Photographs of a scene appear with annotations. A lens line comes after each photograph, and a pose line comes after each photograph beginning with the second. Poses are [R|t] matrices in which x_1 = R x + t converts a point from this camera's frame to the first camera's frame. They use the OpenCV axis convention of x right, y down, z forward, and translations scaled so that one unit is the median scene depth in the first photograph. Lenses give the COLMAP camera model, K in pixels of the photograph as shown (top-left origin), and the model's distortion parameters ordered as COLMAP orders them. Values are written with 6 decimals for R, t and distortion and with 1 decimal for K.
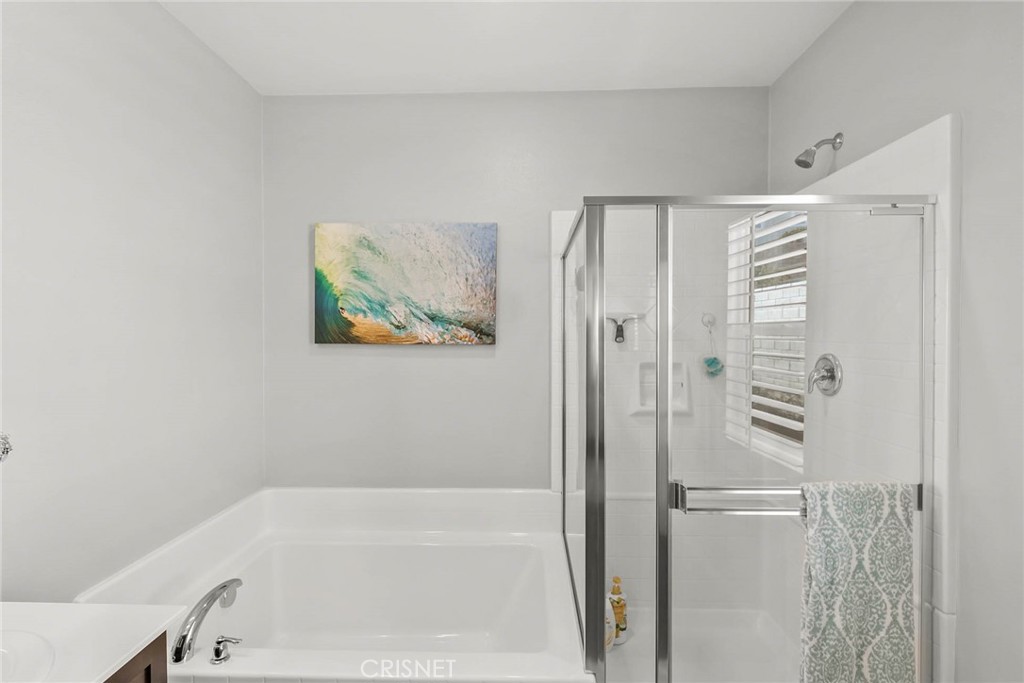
lens RADIAL K [[477.6, 0, 512.0], [0, 477.6, 341.5], [0, 0, 1]] dist [0.003388, 0.000080]
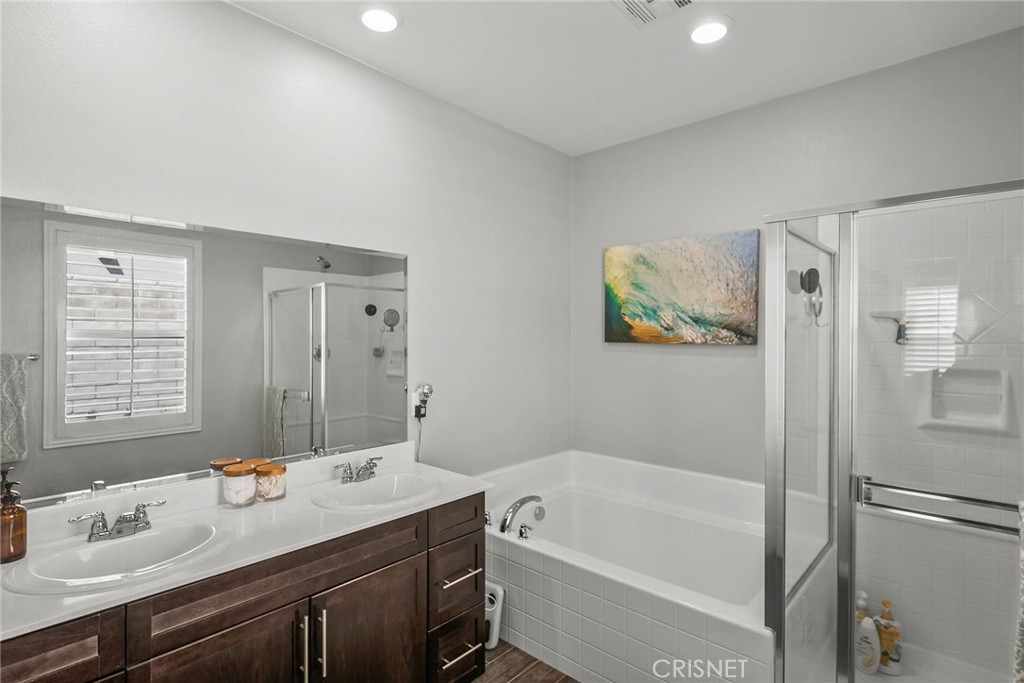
lens RADIAL K [[513.9, 0, 512.0], [0, 513.9, 341.5], [0, 0, 1]] dist [-0.000994, -0.000313]
pose [[0.760574, 0.009849, -0.649176, 0.291695], [-0.011113, 0.999936, 0.002152, 0.002392], [0.649156, 0.005578, 0.760635, -0.205765]]
